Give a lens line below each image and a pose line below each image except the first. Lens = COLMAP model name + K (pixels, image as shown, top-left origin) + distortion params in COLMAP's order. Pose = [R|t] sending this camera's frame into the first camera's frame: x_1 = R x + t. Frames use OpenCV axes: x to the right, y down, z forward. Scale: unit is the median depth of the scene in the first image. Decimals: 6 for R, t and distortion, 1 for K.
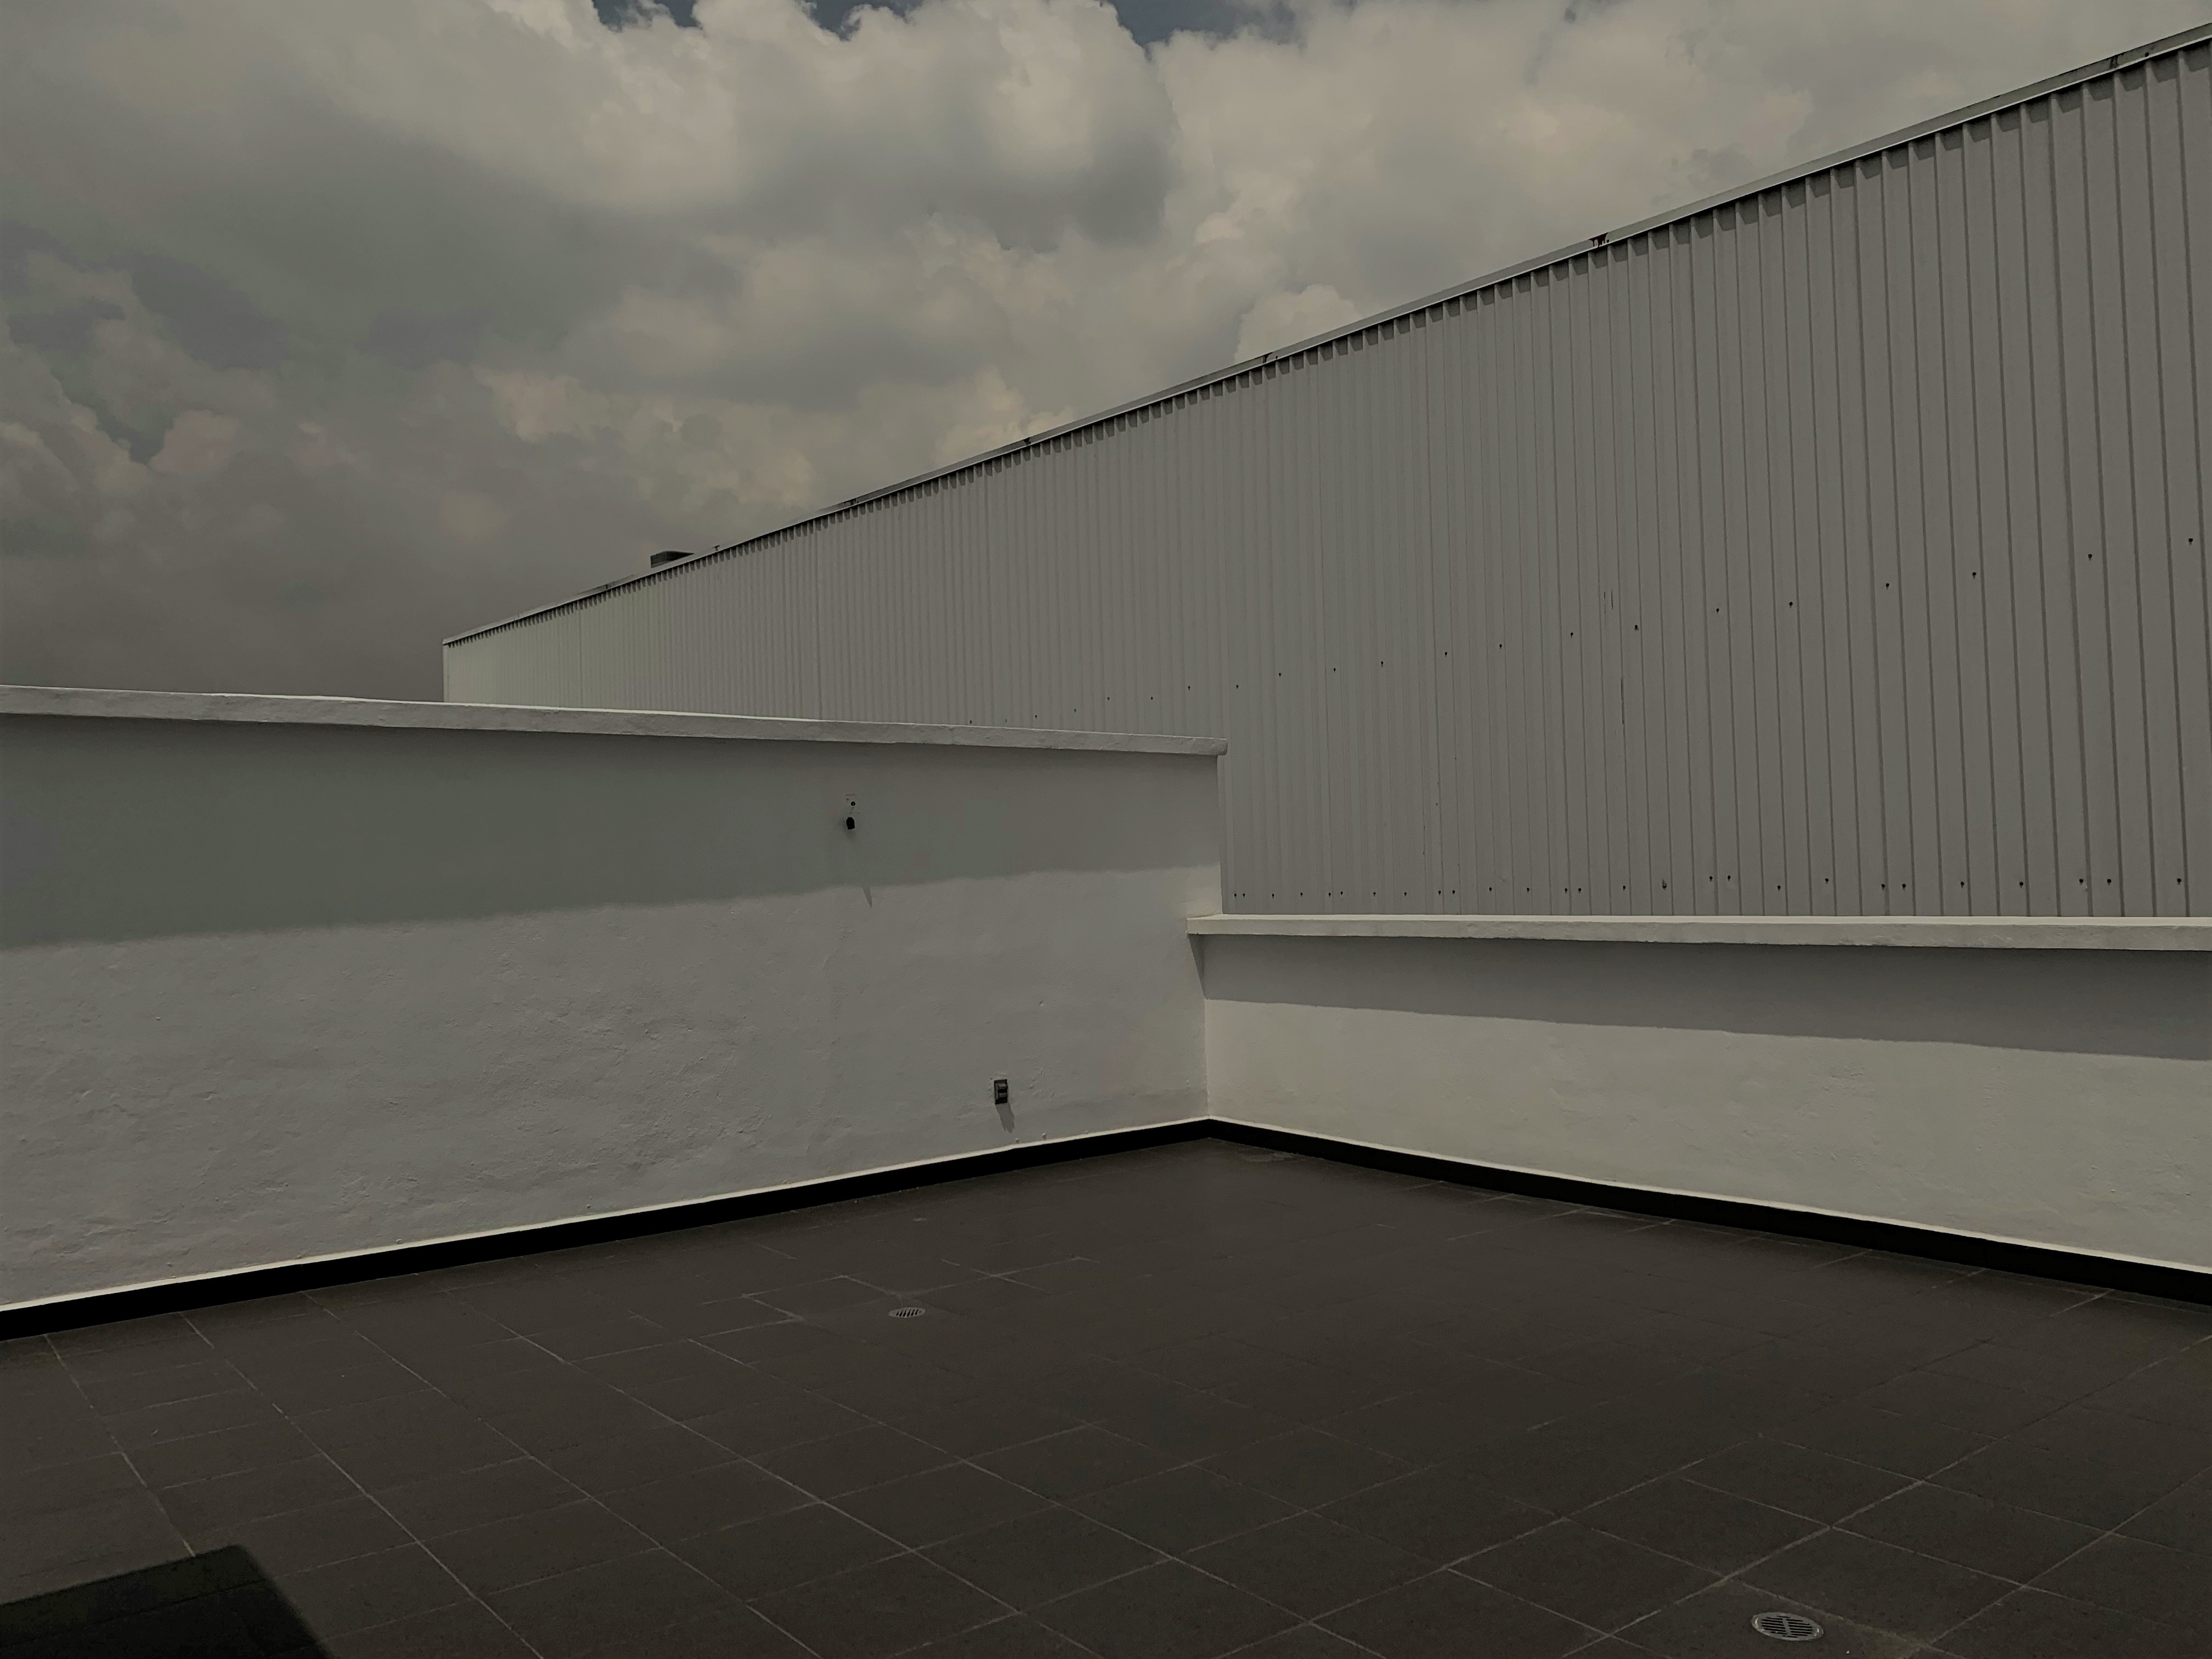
lens RADIAL K [[1681.7, 0, 1092.8], [0, 1681.7, 838.3], [0, 0, 1]] dist [0.007342, 0.001173]
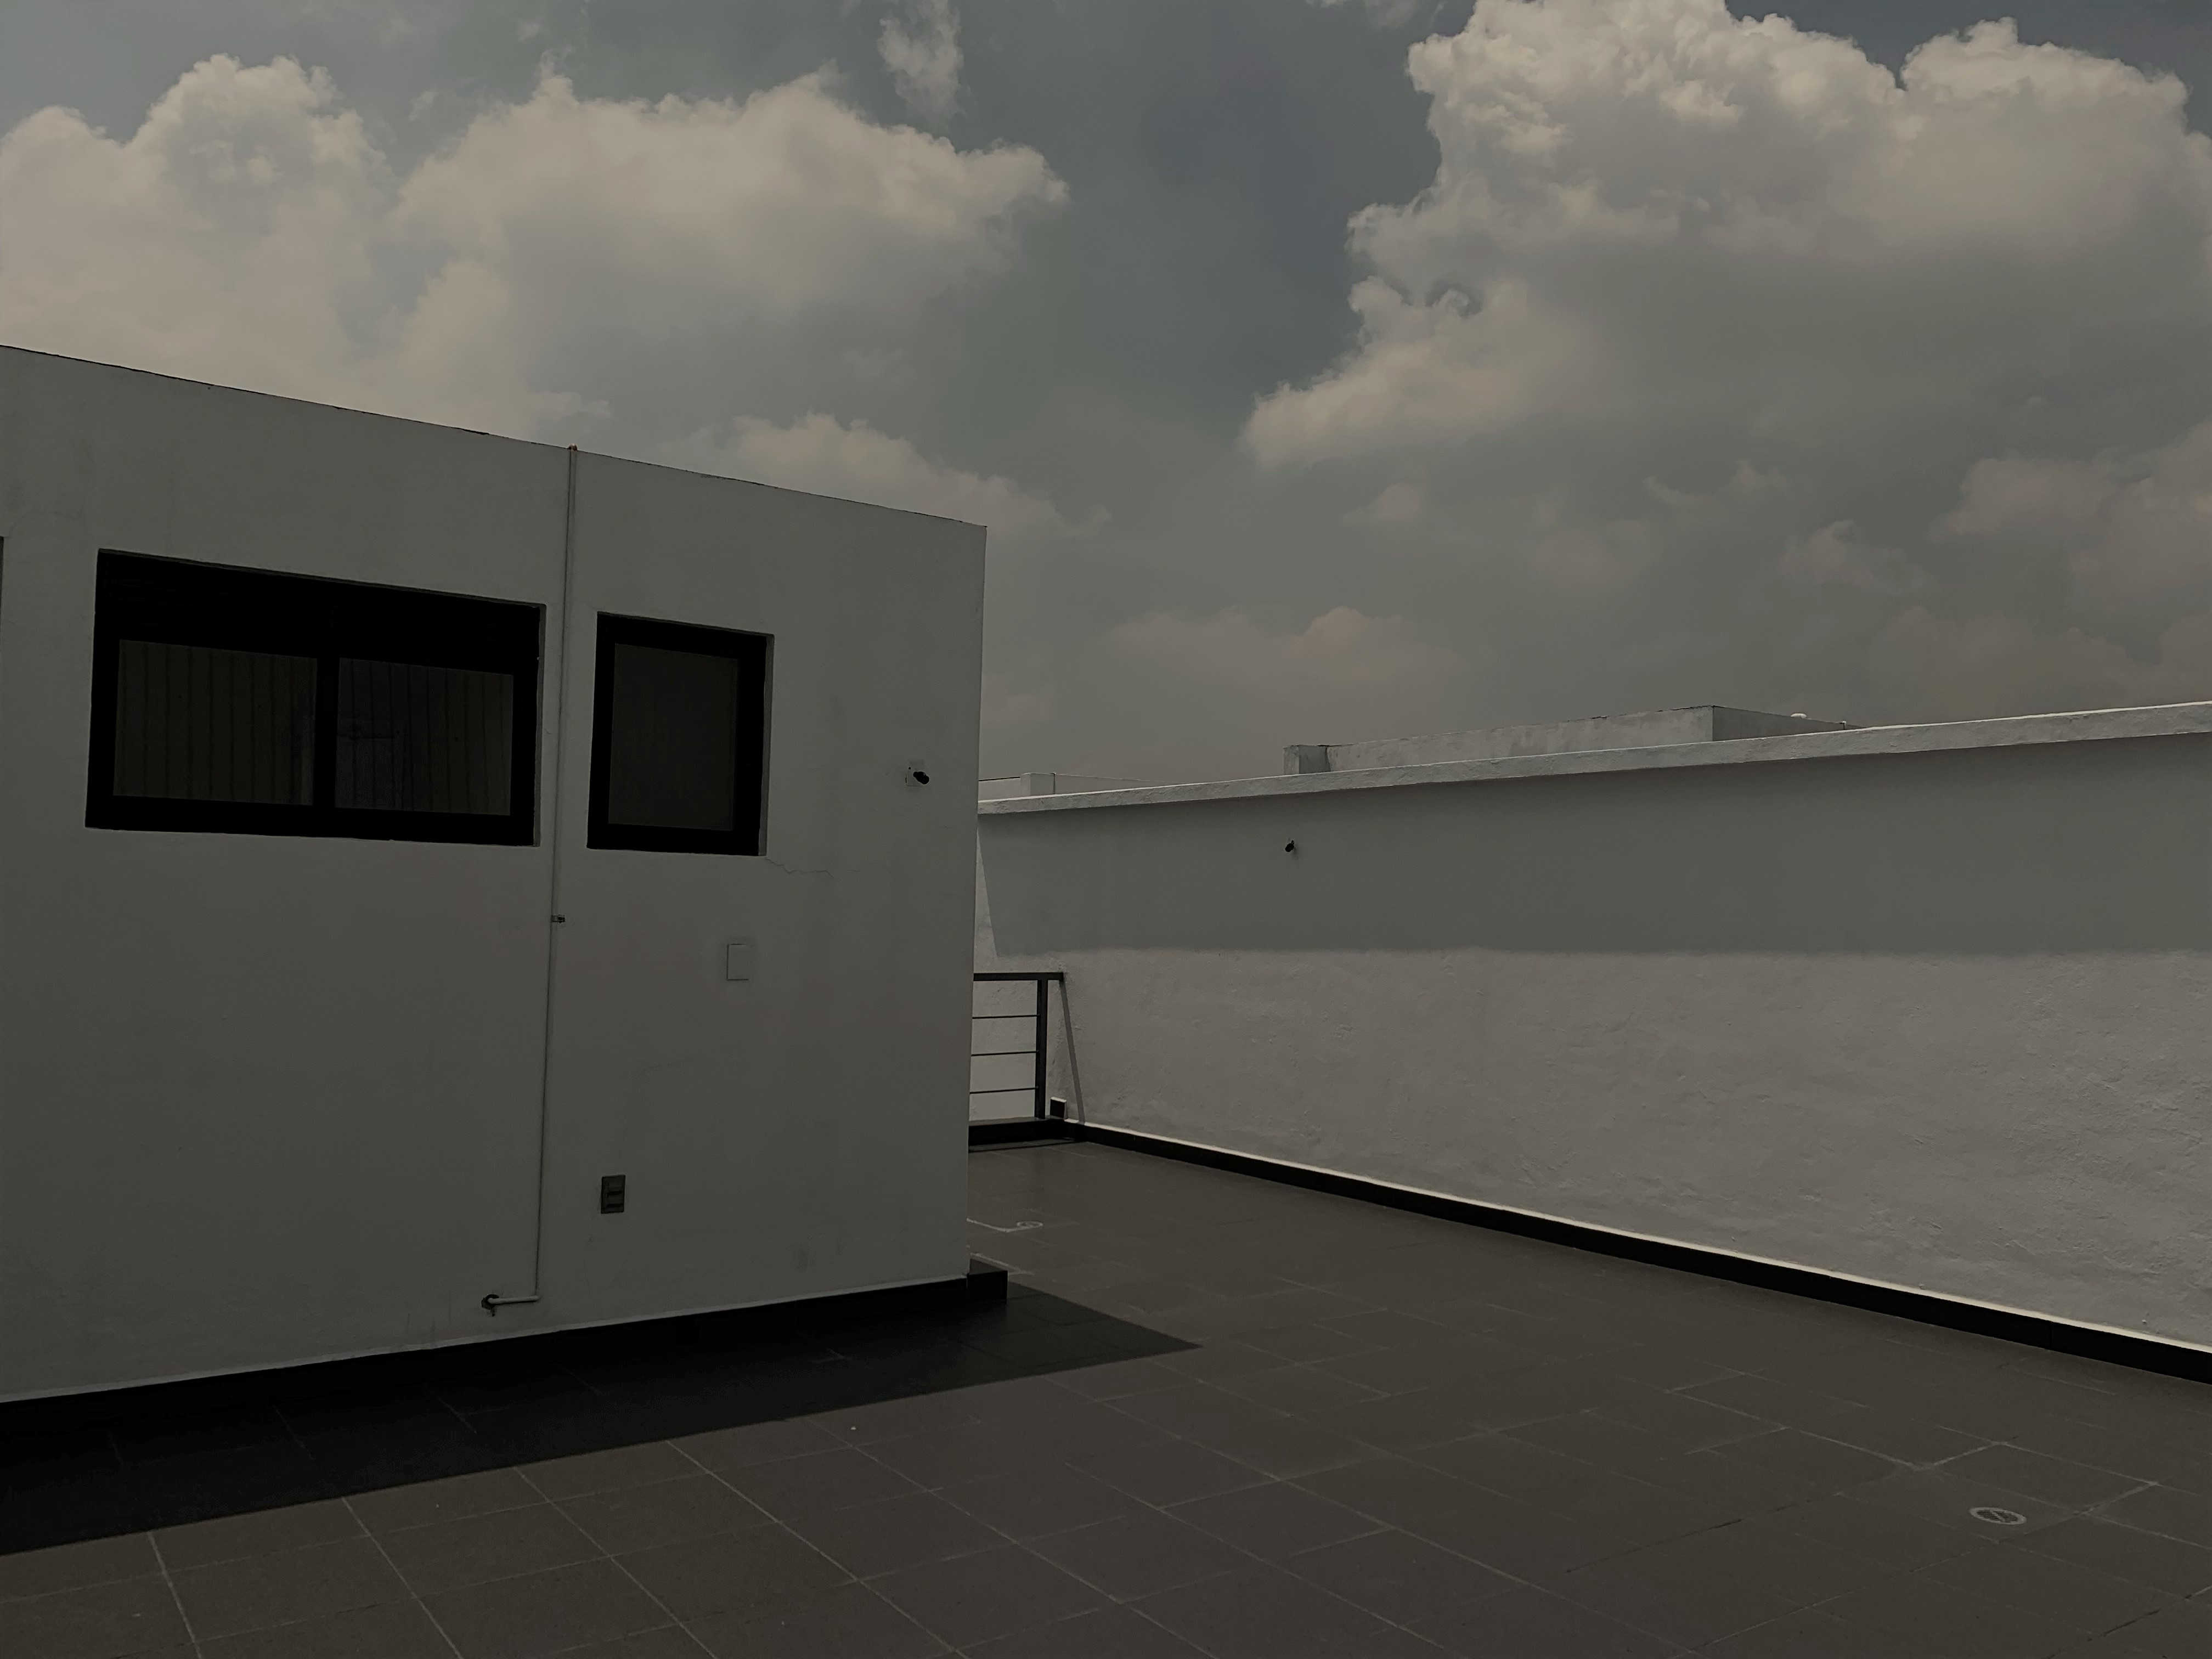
lens RADIAL K [[1681.7, 0, 1092.8], [0, 1681.7, 838.3], [0, 0, 1]] dist [0.007342, 0.001173]
pose [[-0.049535, -0.018405, -0.998603, 0.583371], [0.002552, 0.999825, -0.018554, 0.000175], [0.998769, -0.003468, -0.049479, 0.582324]]
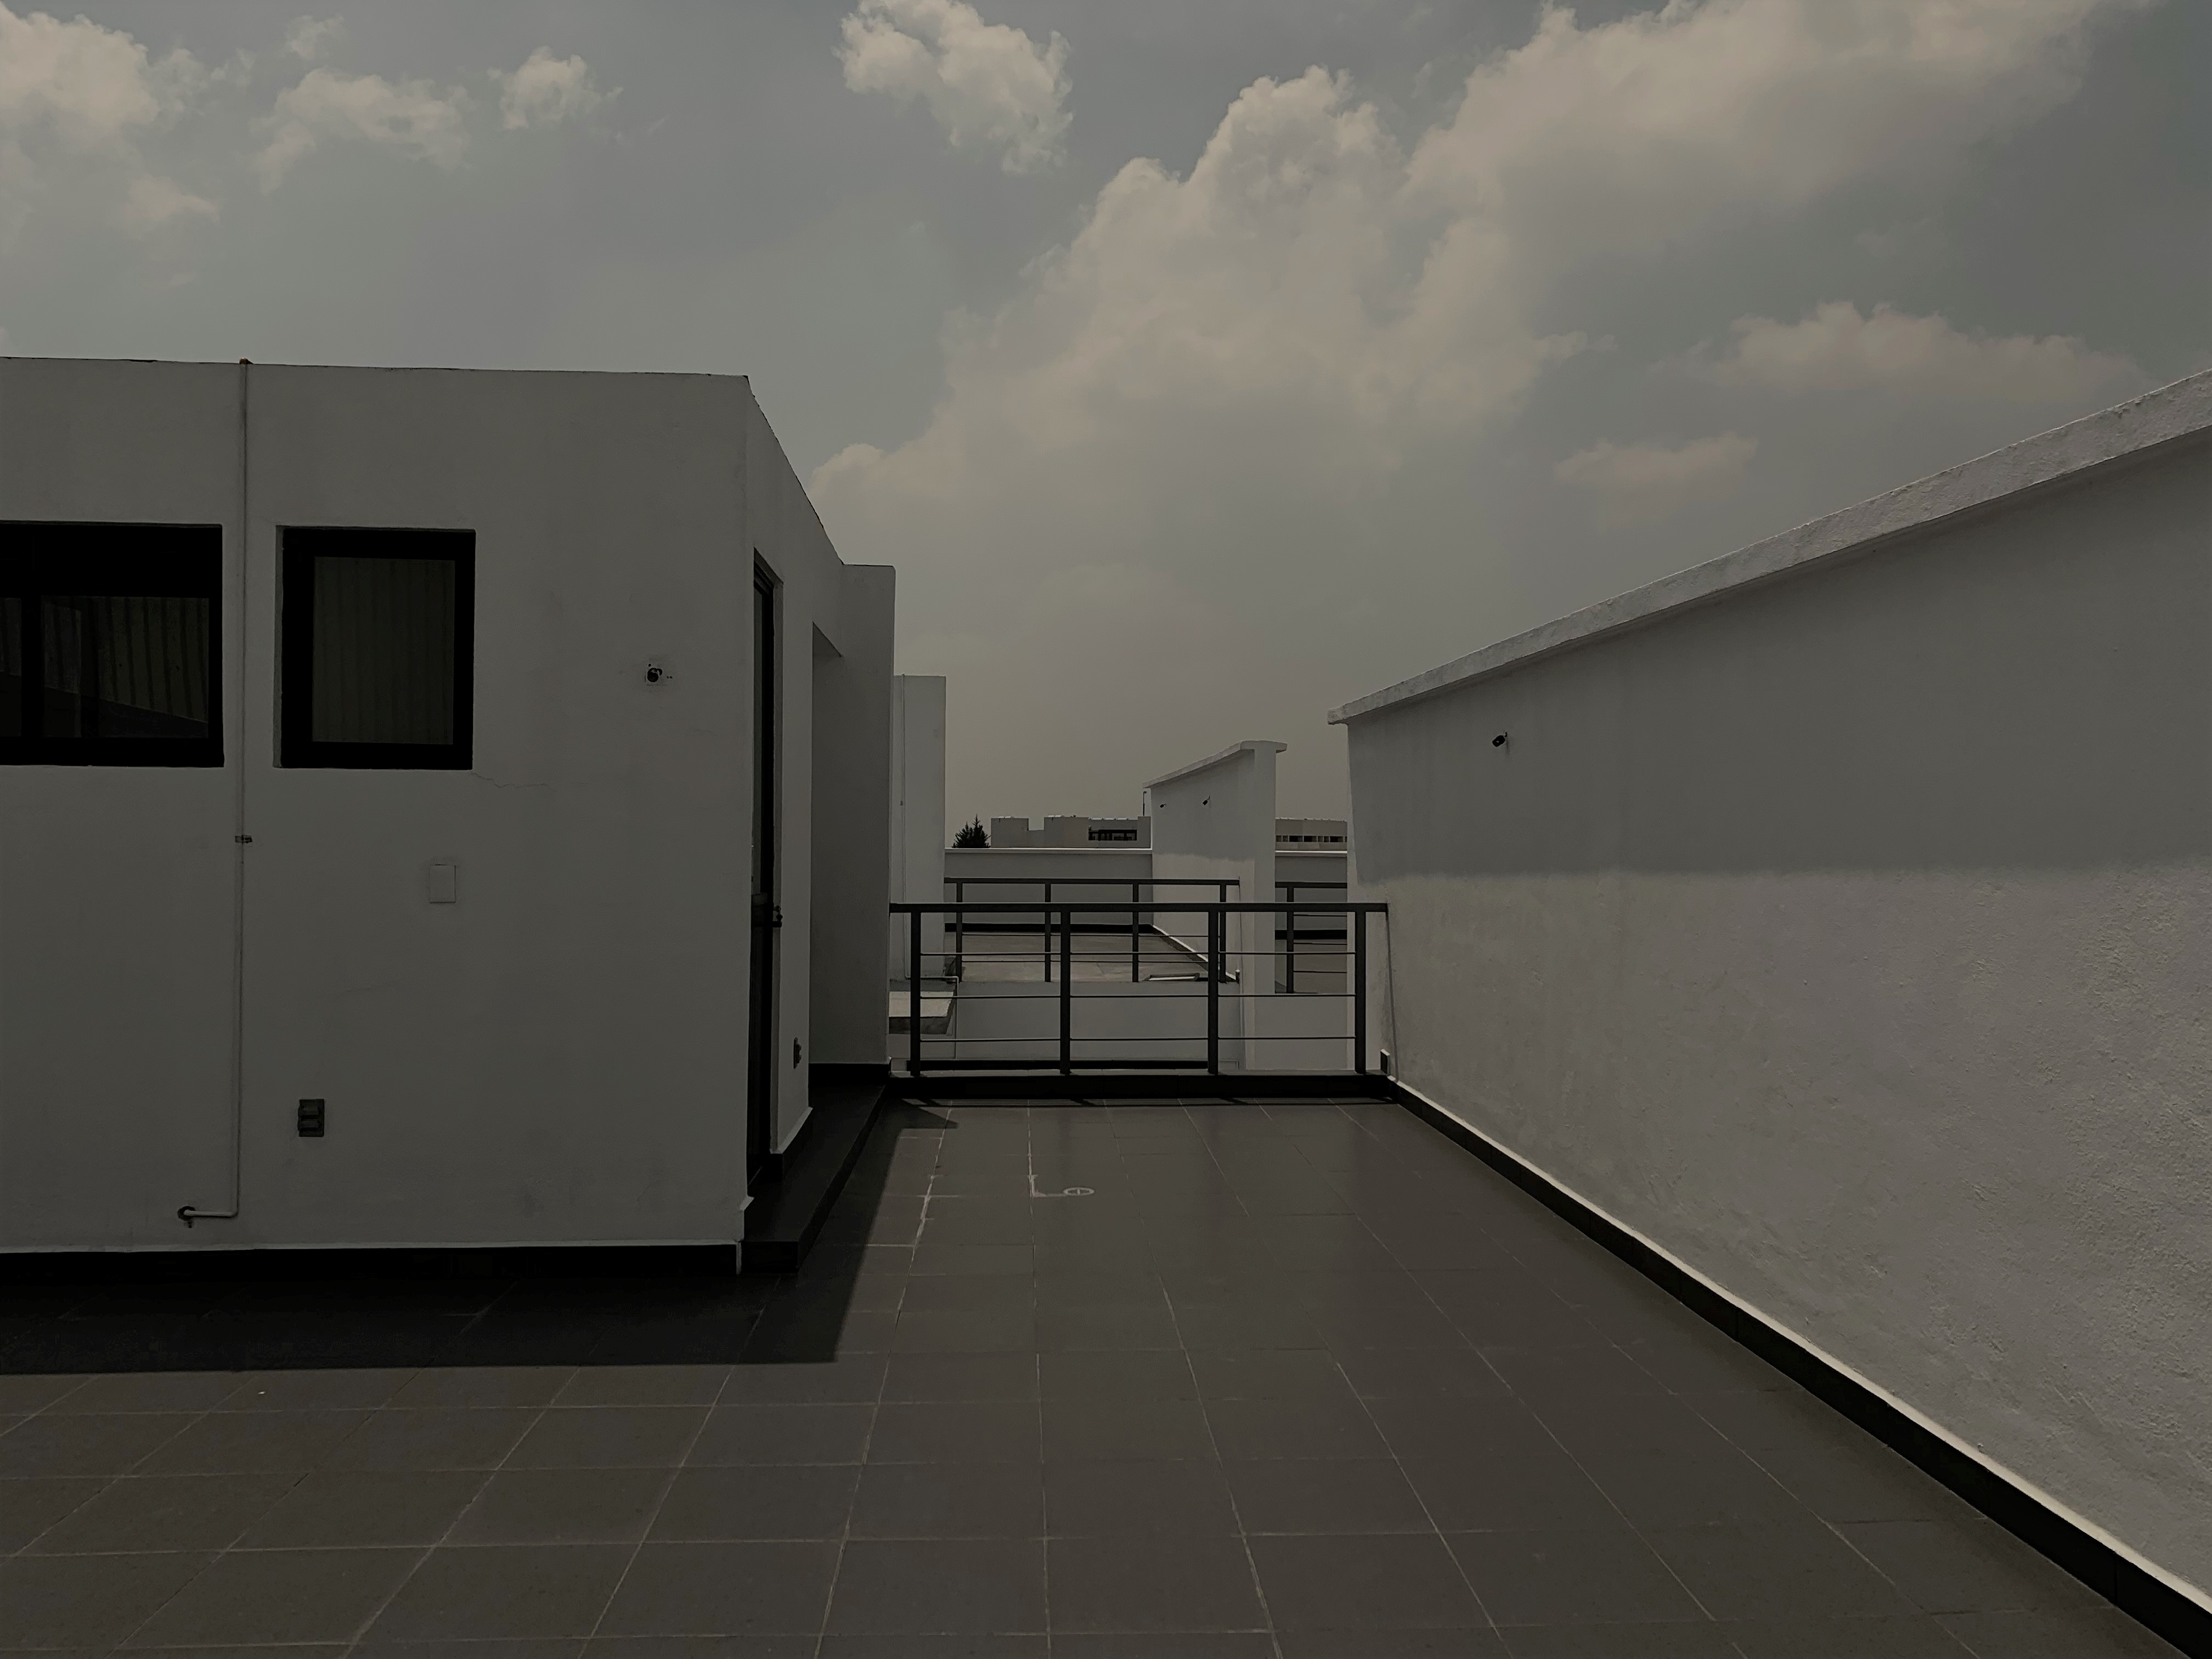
lens RADIAL K [[1684.3, 0, 1106.0], [0, 1684.3, 829.5], [0, 0, 1]] dist [0.003772, 0.004509]
pose [[-0.573937, 0.020875, -0.818633, 0.203510], [0.027937, 0.999592, 0.005903, 0.026019], [0.818423, -0.019482, -0.574286, 1.099027]]
